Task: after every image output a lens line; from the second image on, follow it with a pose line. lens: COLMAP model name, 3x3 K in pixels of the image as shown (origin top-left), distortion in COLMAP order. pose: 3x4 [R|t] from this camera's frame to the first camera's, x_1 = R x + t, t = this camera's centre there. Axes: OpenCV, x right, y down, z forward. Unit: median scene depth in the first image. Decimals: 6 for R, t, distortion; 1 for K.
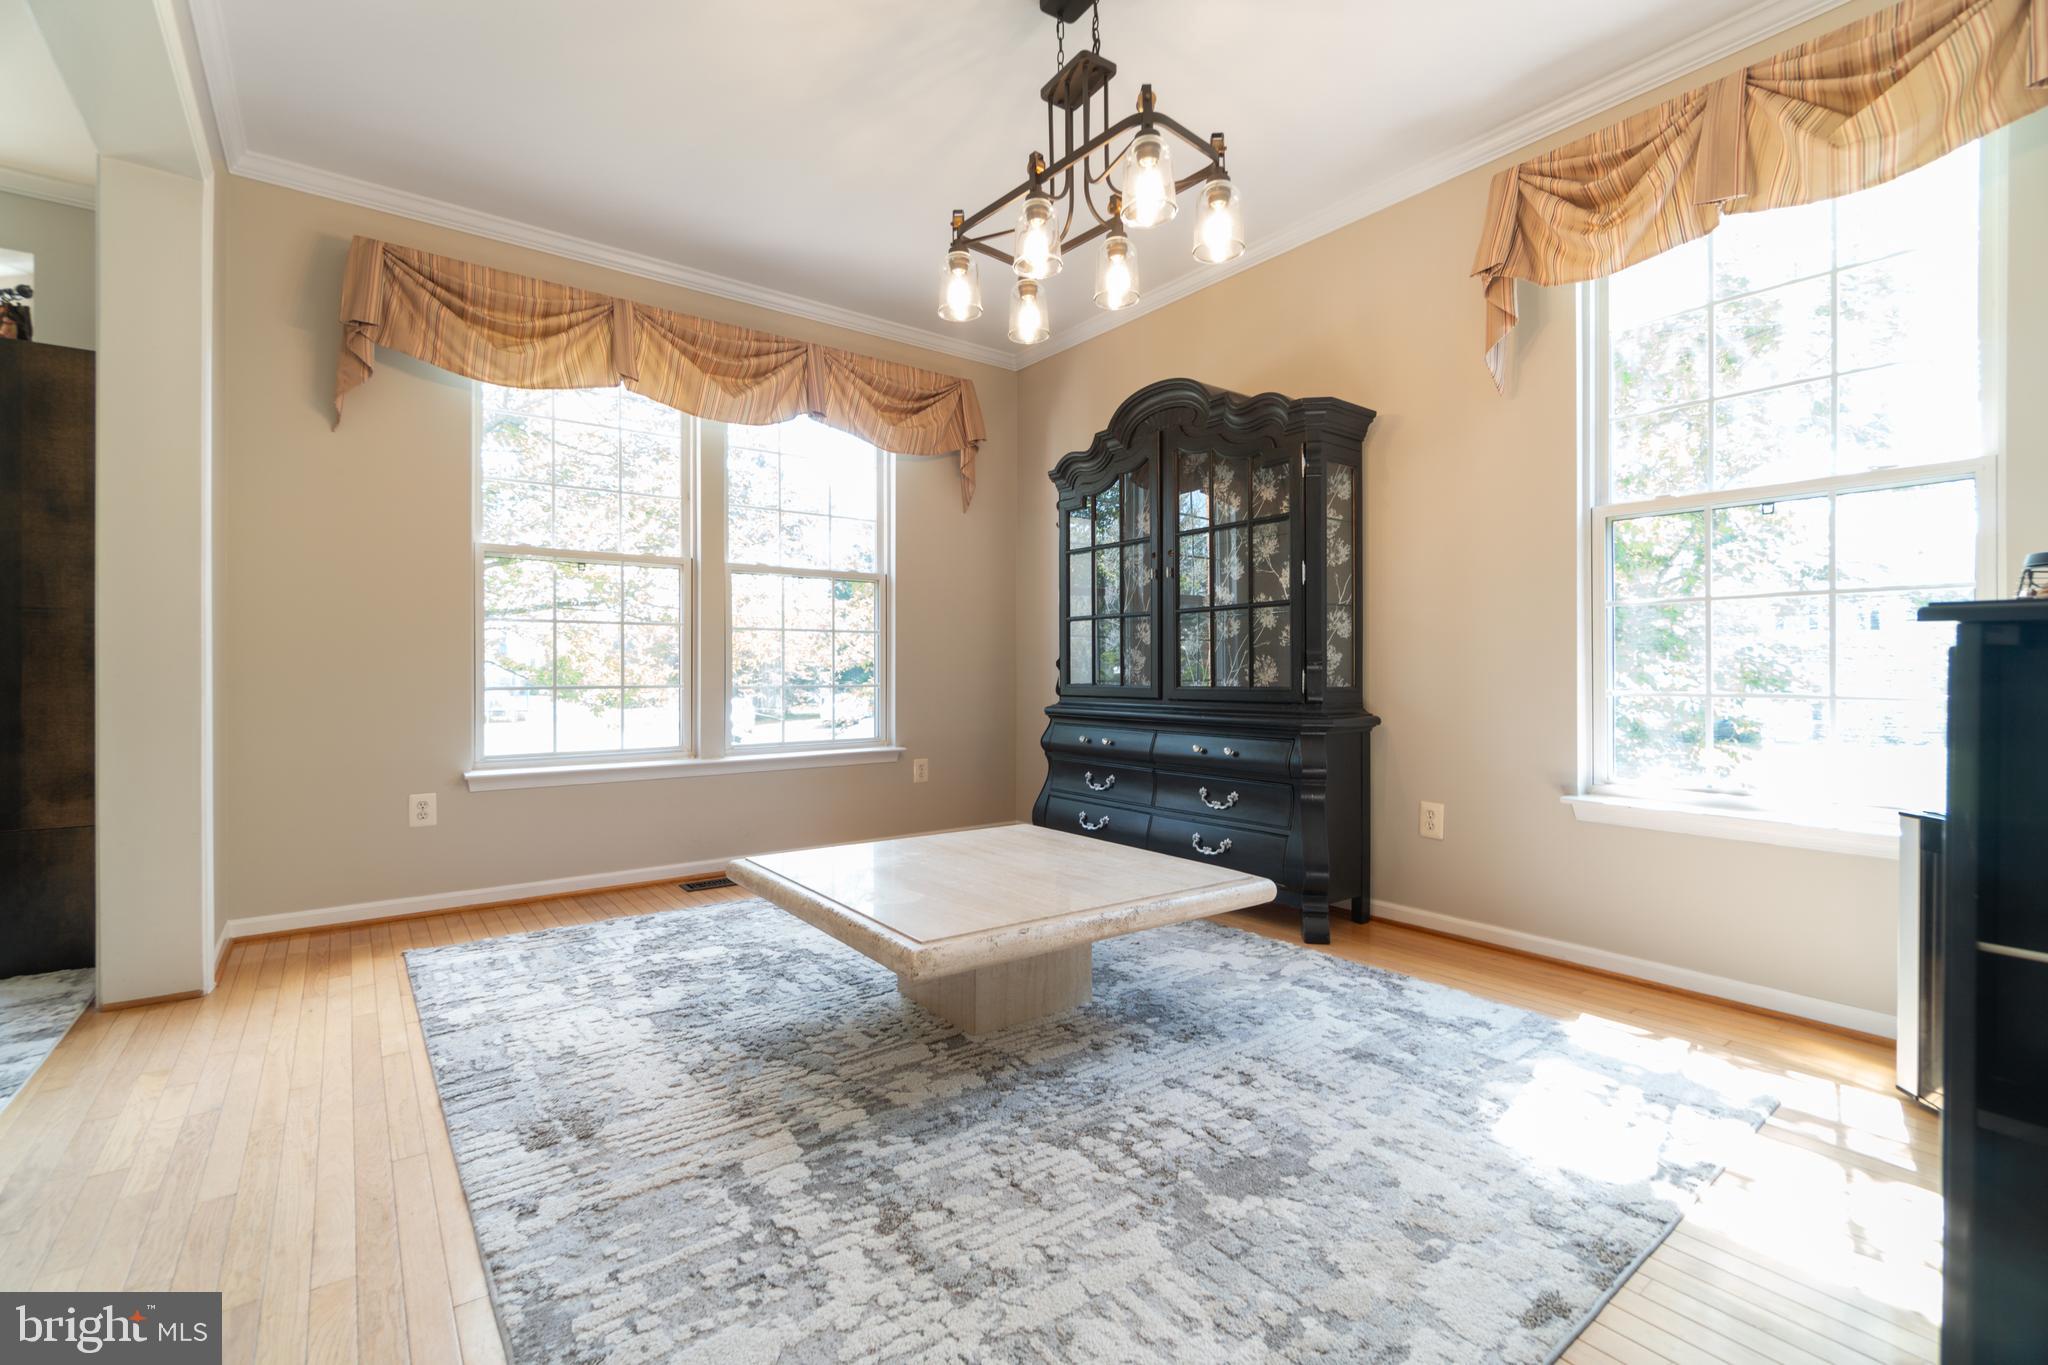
lens RADIAL K [[874.8, 0, 1015.2], [0, 874.8, 658.4], [0, 0, 1]] dist [-0.001111, 0.000051]
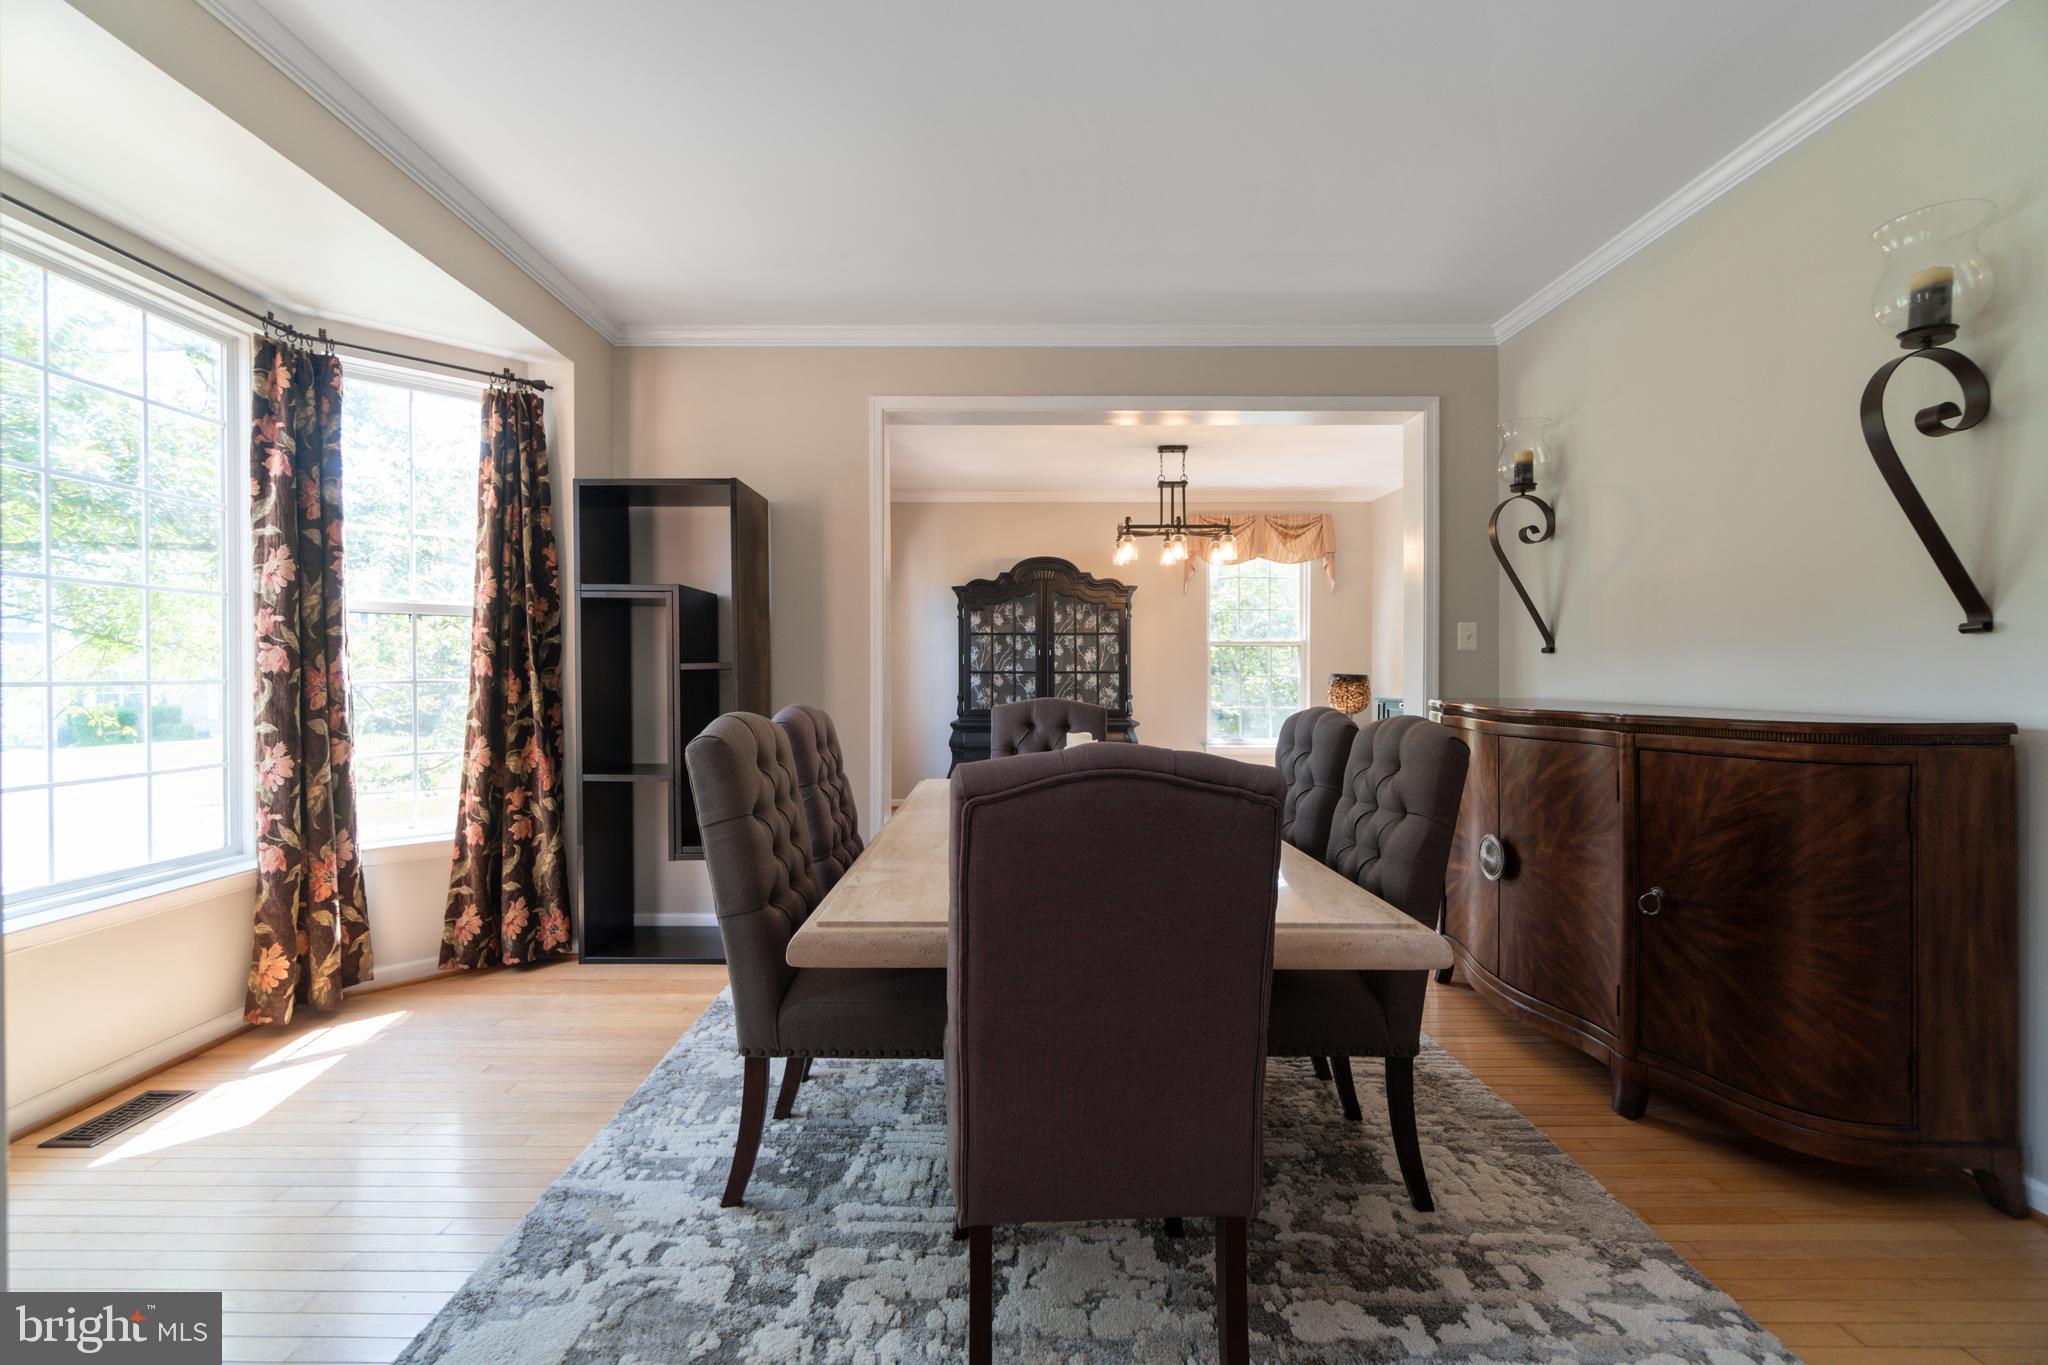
lens RADIAL K [[879.1, 0, 998.5], [0, 879.1, 670.4], [0, 0, 1]] dist [0.000967, 0.000295]
pose [[0.612505, 0.005418, 0.790448, -1.472184], [-0.015642, 0.999864, 0.005268, -0.066518], [-0.790312, -0.015590, 0.612506, -0.137244]]
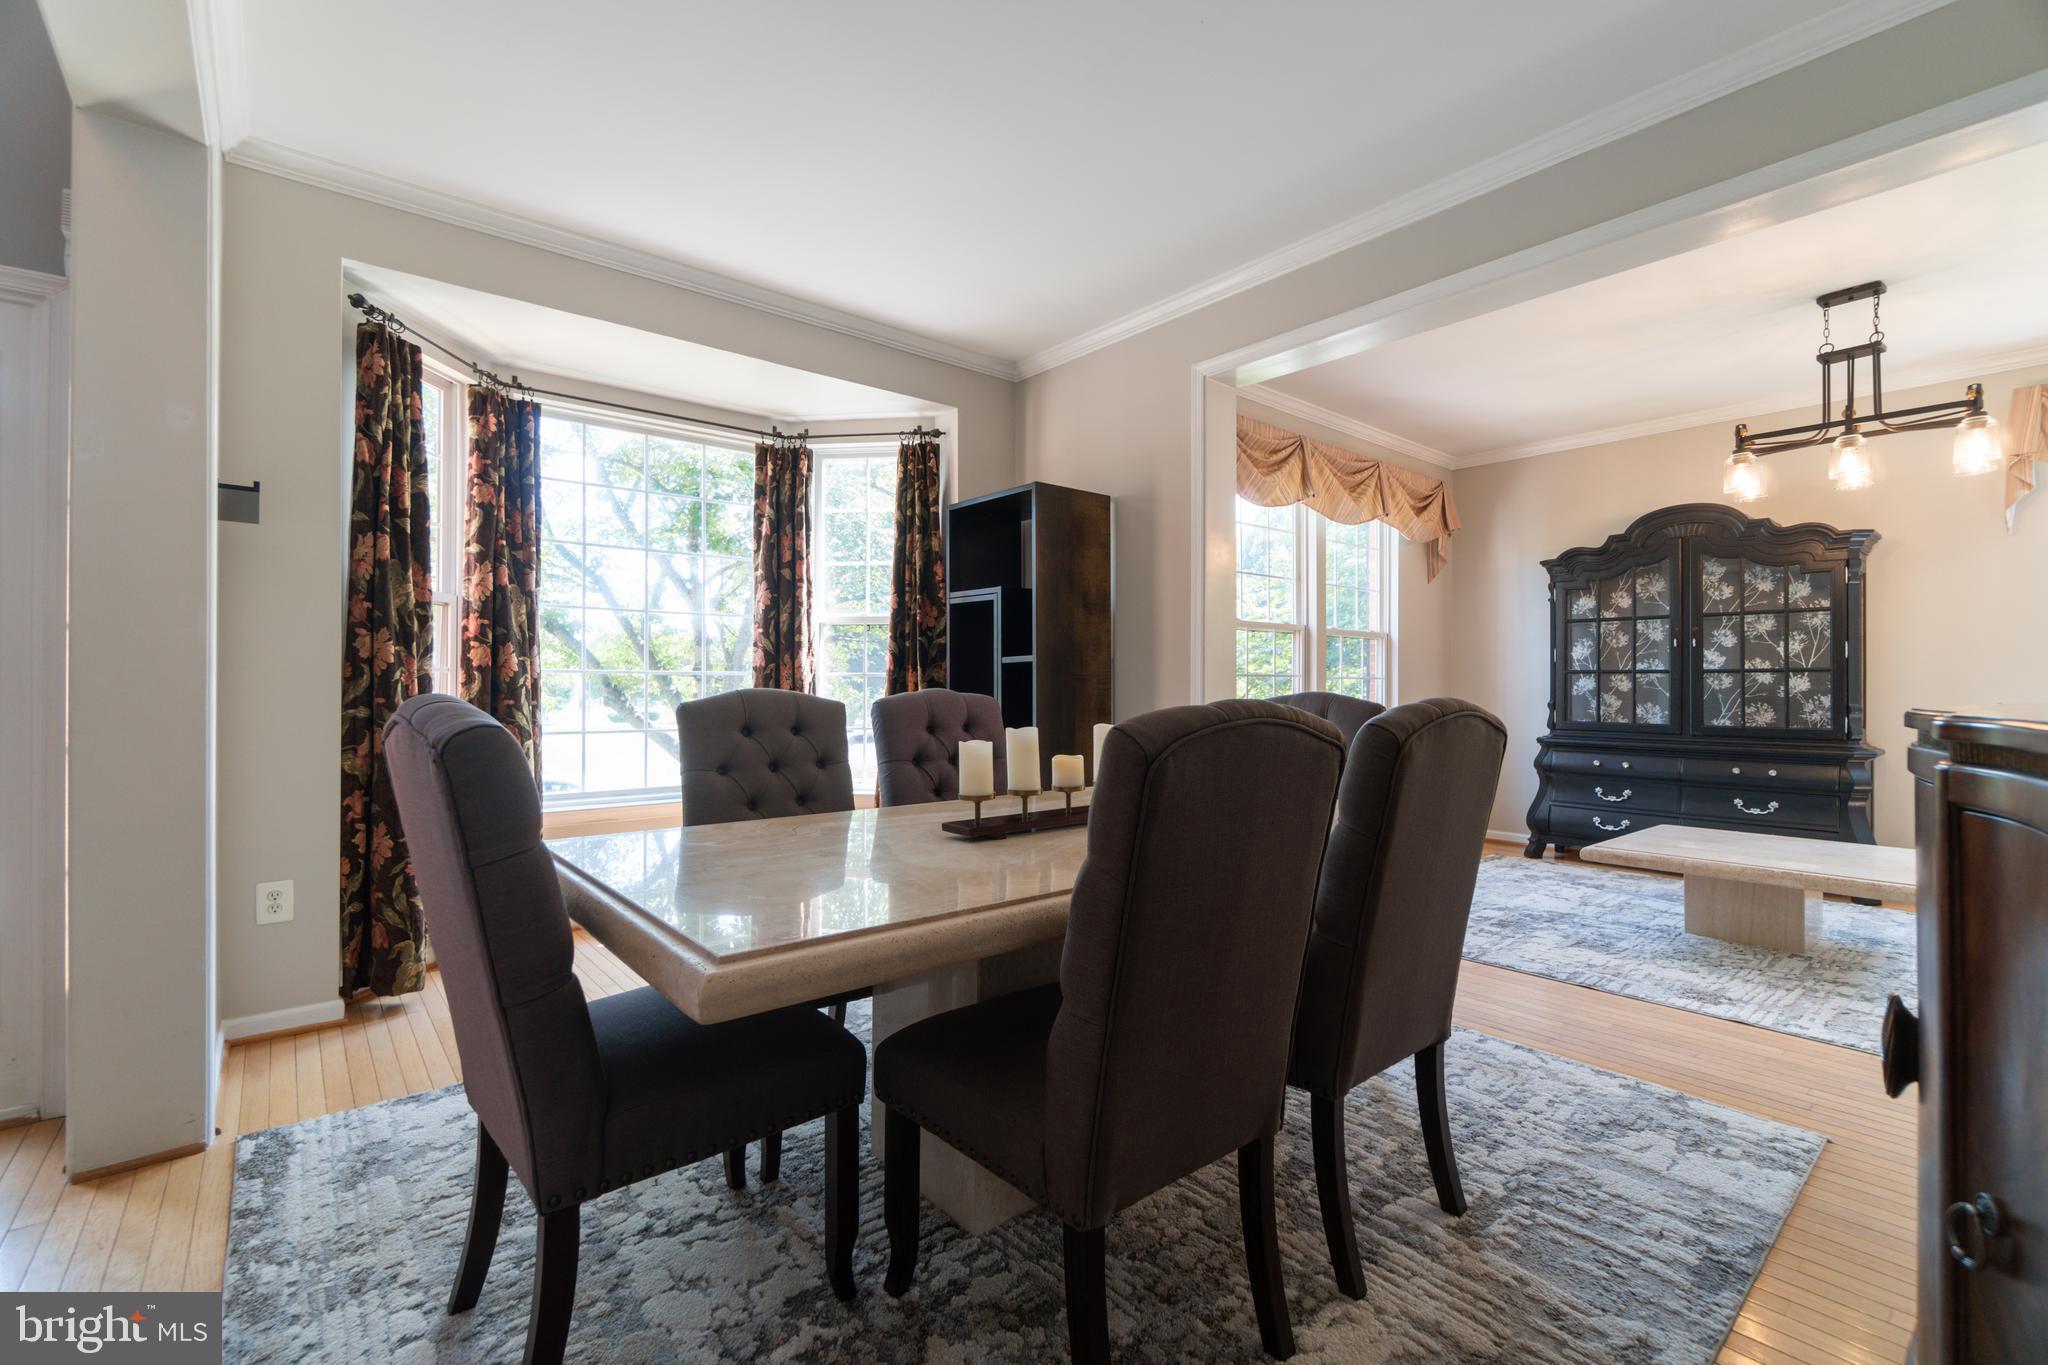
lens RADIAL K [[879.1, 0, 998.5], [0, 879.1, 670.4], [0, 0, 1]] dist [0.000967, 0.000295]
pose [[0.999196, 0.007131, 0.039461, -0.966198], [-0.007248, 0.999970, 0.002833, -0.050856], [-0.039440, -0.003117, 0.999217, -0.334985]]
